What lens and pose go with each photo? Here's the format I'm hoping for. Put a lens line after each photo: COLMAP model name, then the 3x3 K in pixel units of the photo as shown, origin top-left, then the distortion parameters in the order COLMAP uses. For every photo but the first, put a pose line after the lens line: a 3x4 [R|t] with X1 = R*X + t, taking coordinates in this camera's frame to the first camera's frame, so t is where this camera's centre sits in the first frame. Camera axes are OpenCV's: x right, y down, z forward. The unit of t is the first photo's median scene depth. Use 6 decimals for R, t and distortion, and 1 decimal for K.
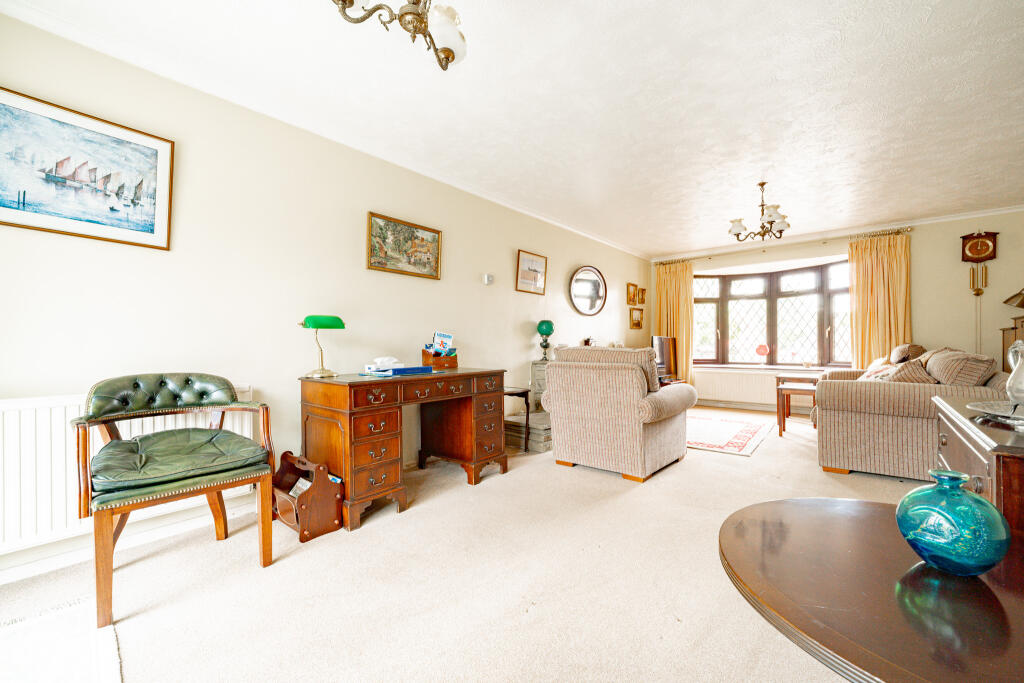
lens RADIAL K [[385.9, 0, 512.0], [0, 385.9, 341.5], [0, 0, 1]] dist [-0.000389, -0.000018]
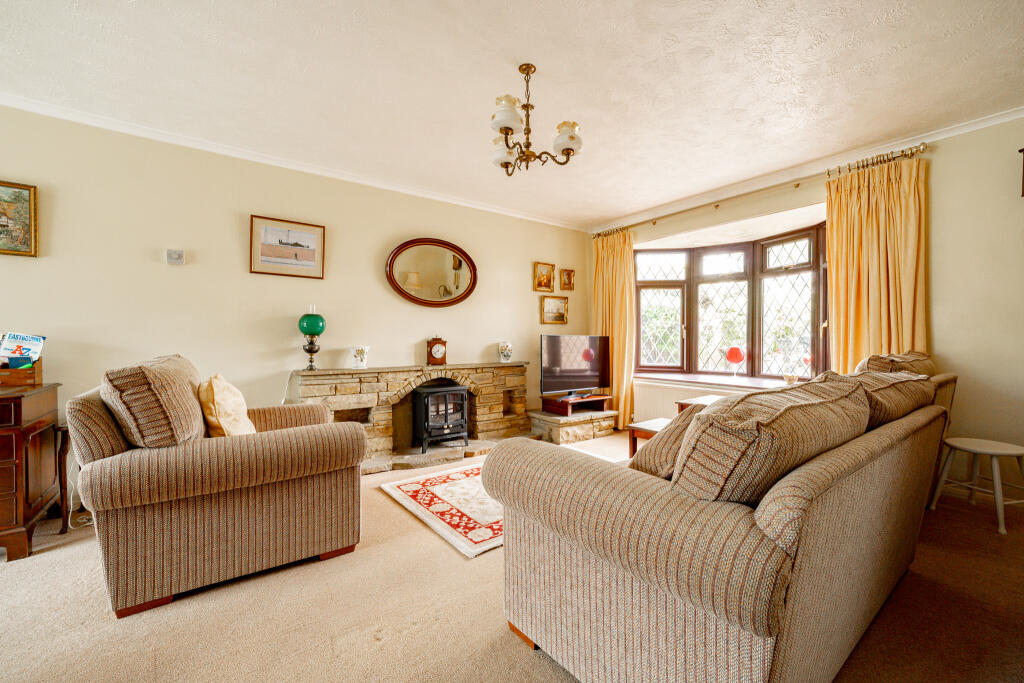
lens RADIAL K [[412.8, 0, 512.0], [0, 412.8, 341.5], [0, 0, 1]] dist [-0.006272, -0.000048]
pose [[0.984150, 0.005876, -0.177242, 0.399356], [-0.003355, 0.999889, 0.014515, -0.011165], [0.177308, -0.013690, 0.984060, 0.218927]]
